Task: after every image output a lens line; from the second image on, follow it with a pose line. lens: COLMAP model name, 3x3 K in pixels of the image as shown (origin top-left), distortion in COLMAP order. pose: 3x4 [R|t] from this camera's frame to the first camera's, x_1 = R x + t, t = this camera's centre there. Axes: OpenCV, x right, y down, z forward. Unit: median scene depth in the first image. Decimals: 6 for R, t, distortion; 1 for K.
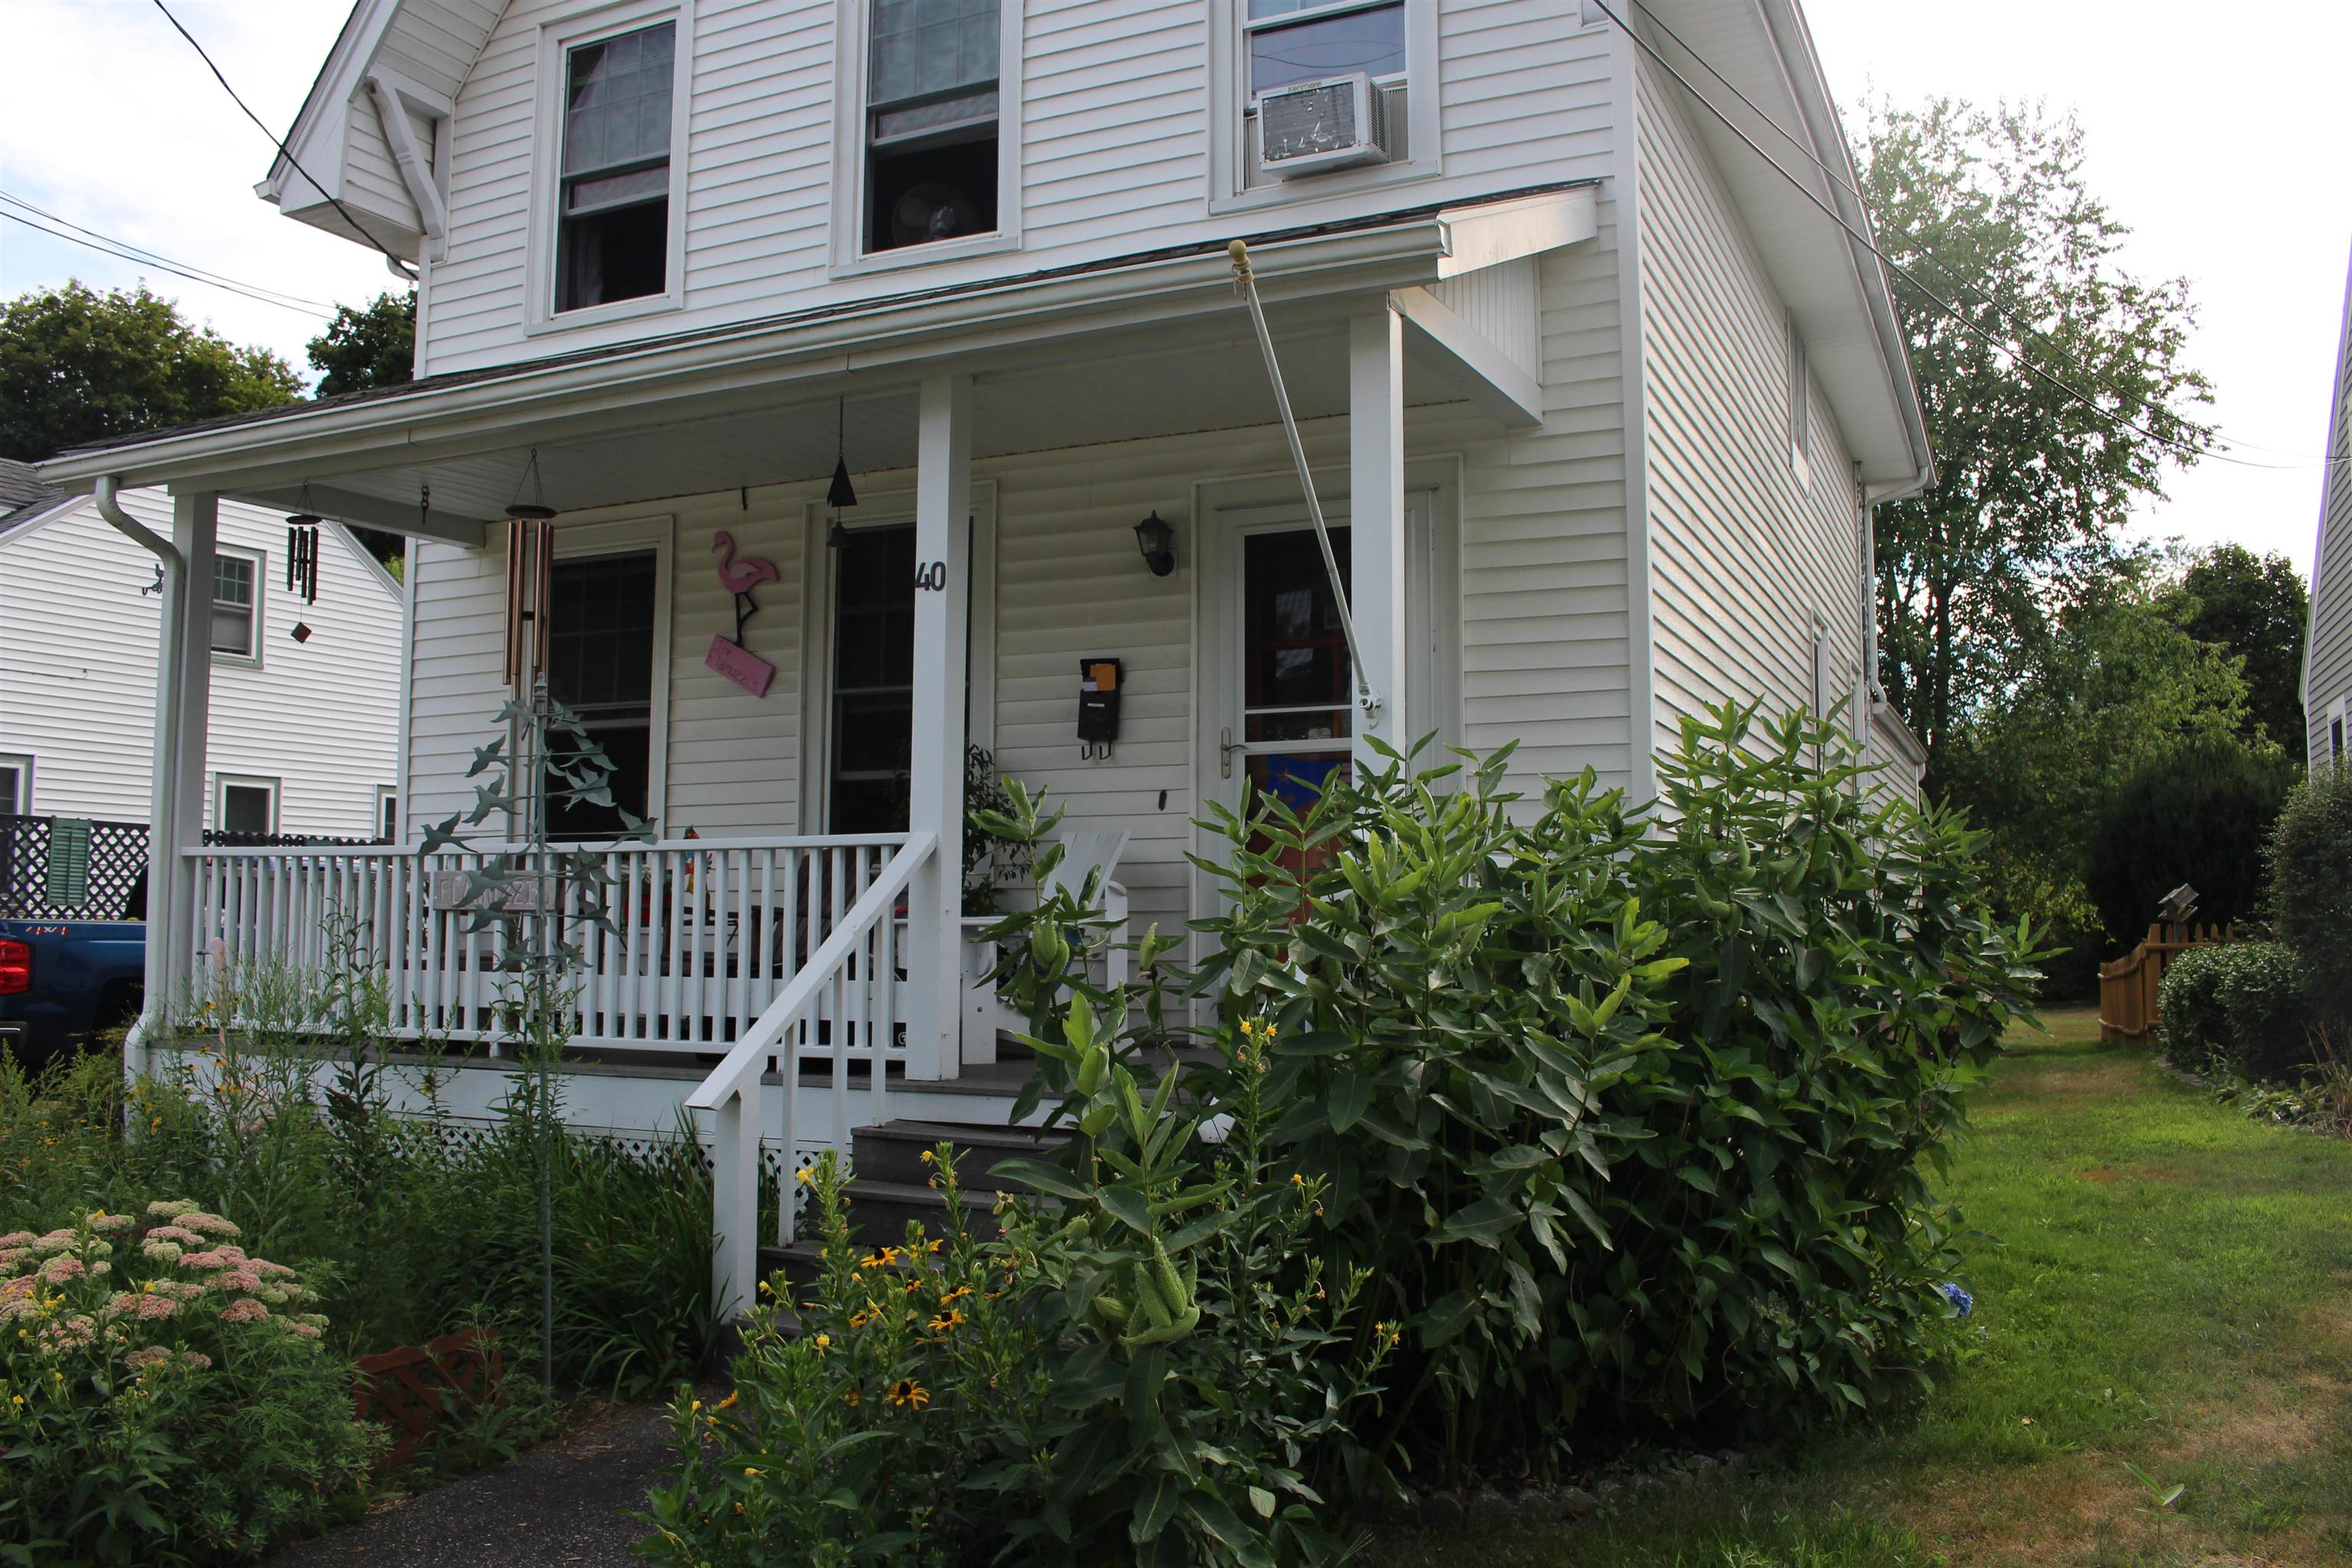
lens RADIAL K [[1981.7, 0, 1176.0], [0, 1981.7, 784.0], [0, 0, 1]] dist [-0.108388, 0.071966]
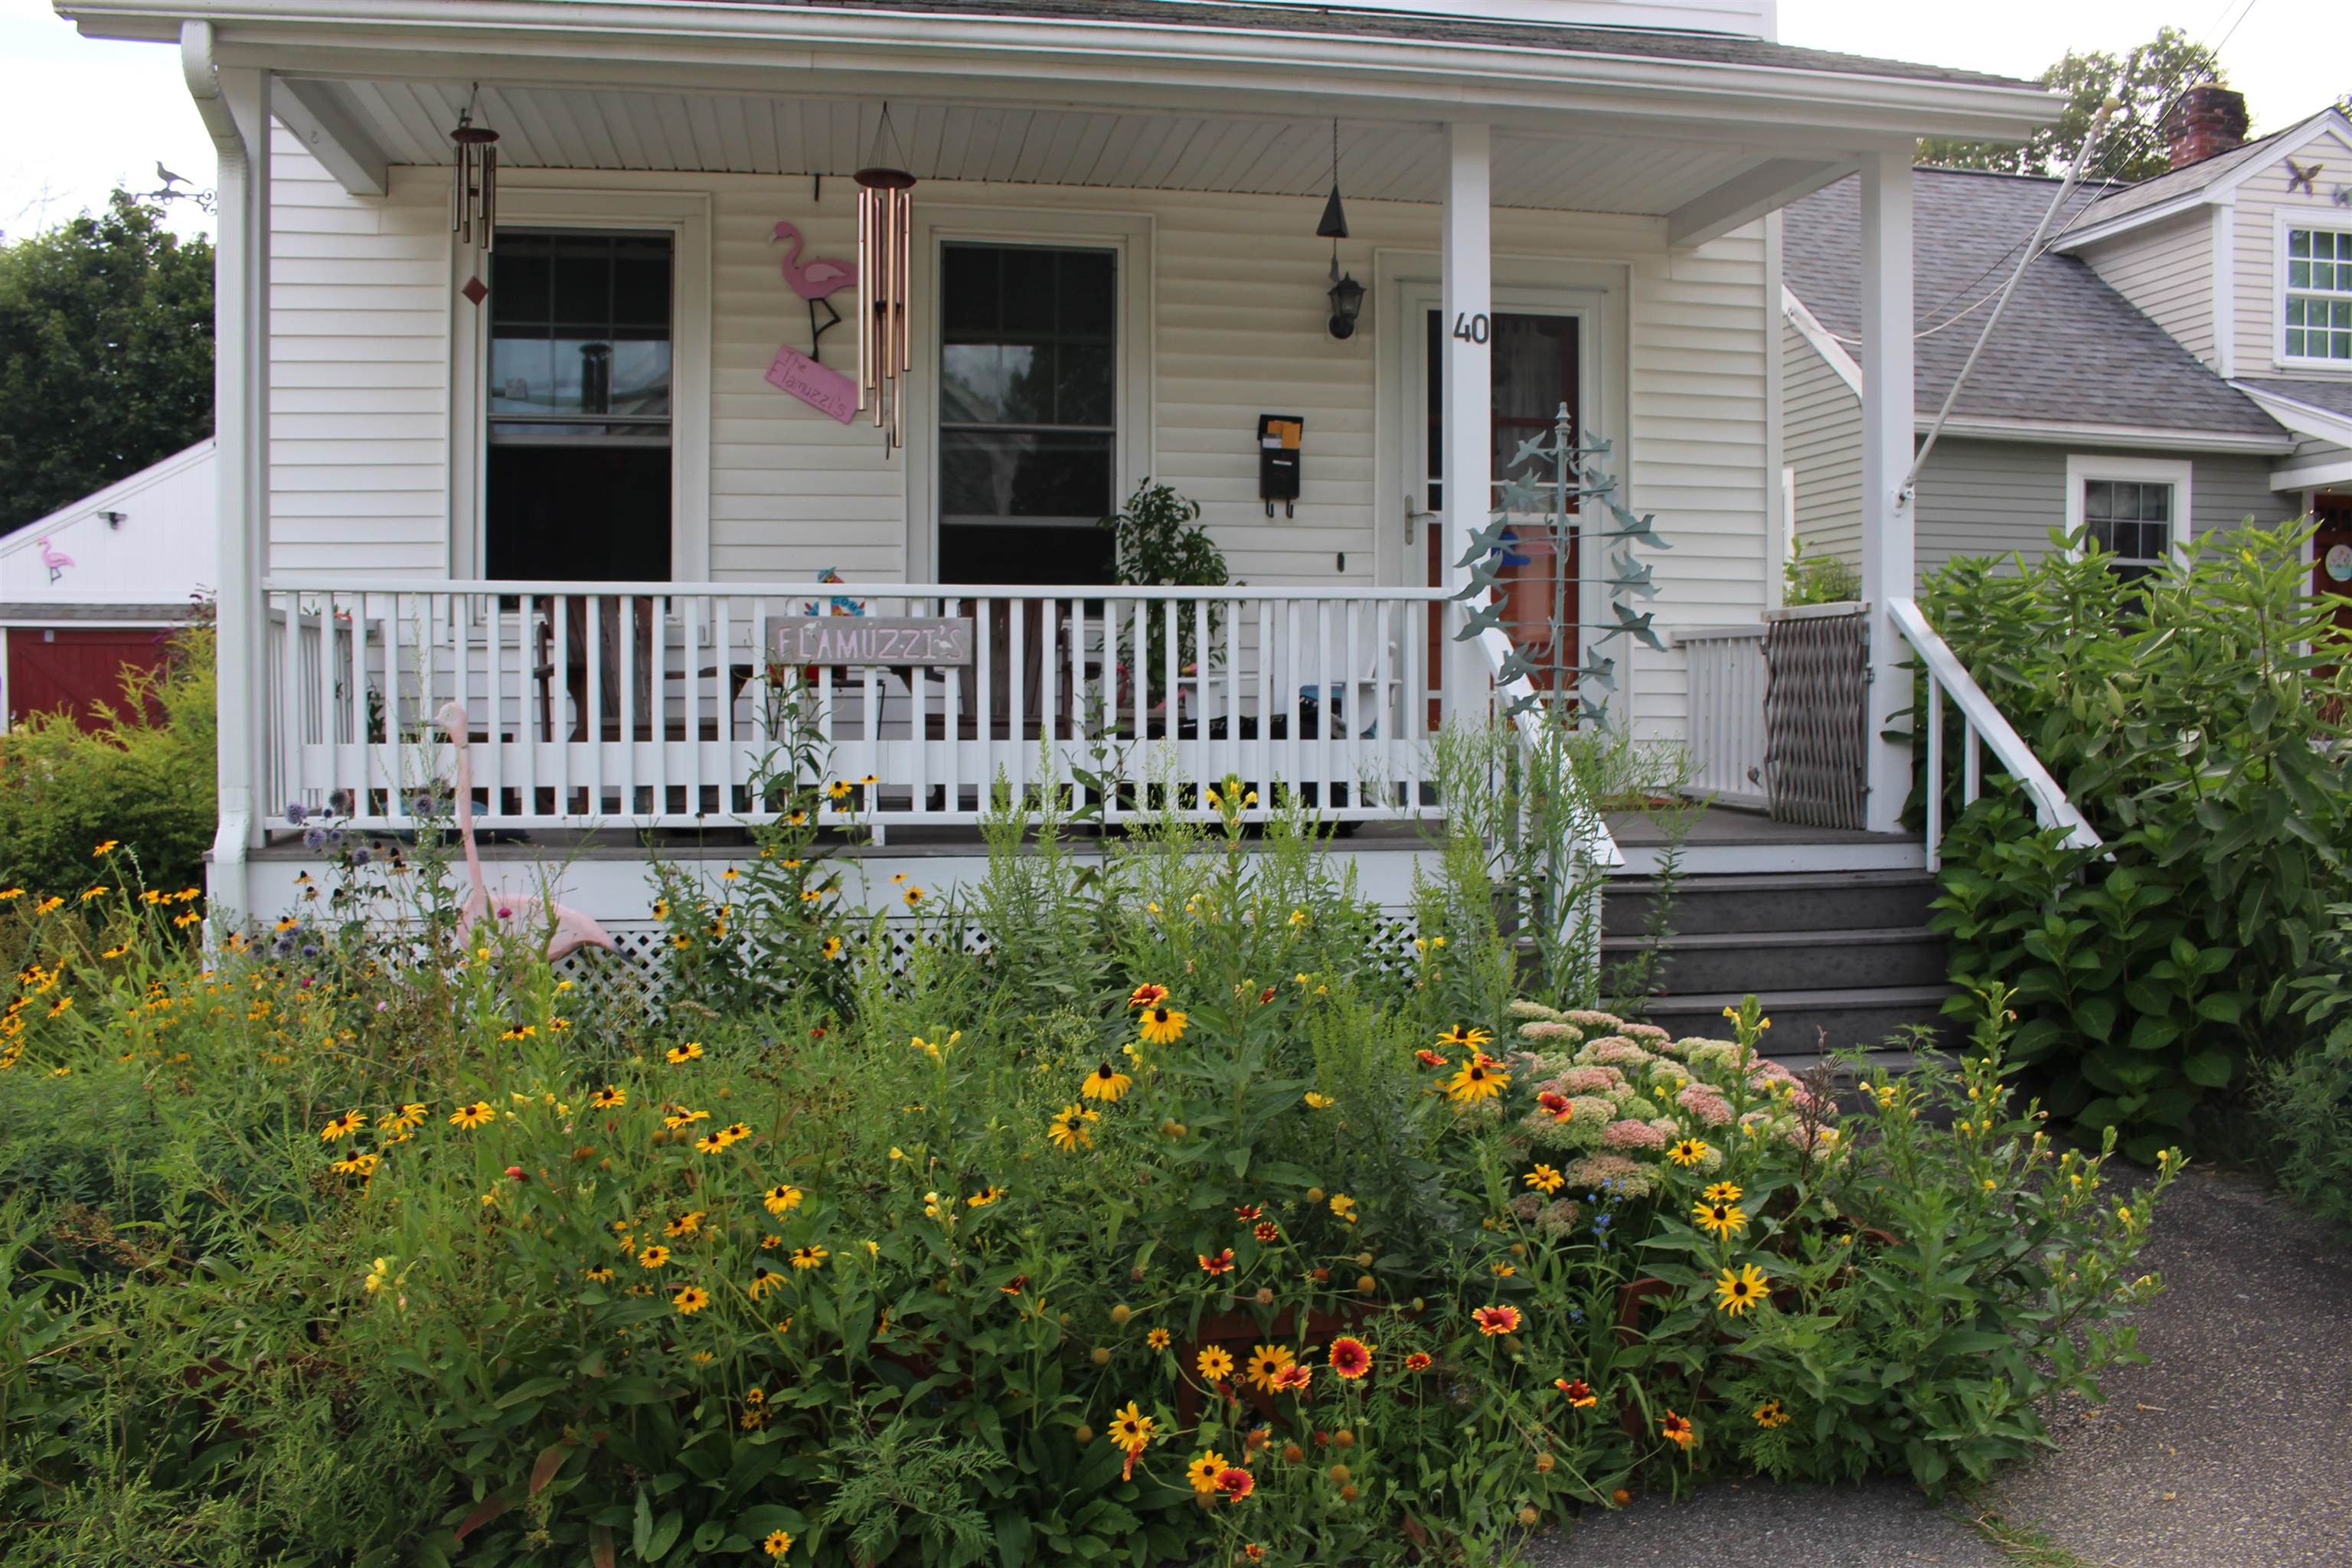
lens RADIAL K [[1826.7, 0, 1176.0], [0, 1826.7, 784.0], [0, 0, 1]] dist [-0.074039, 0.001622]
pose [[0.823995, -0.026446, 0.565979, -0.601748], [-0.046451, 0.992394, 0.113998, 0.017999], [-0.564689, -0.120224, 0.816500, 0.259820]]
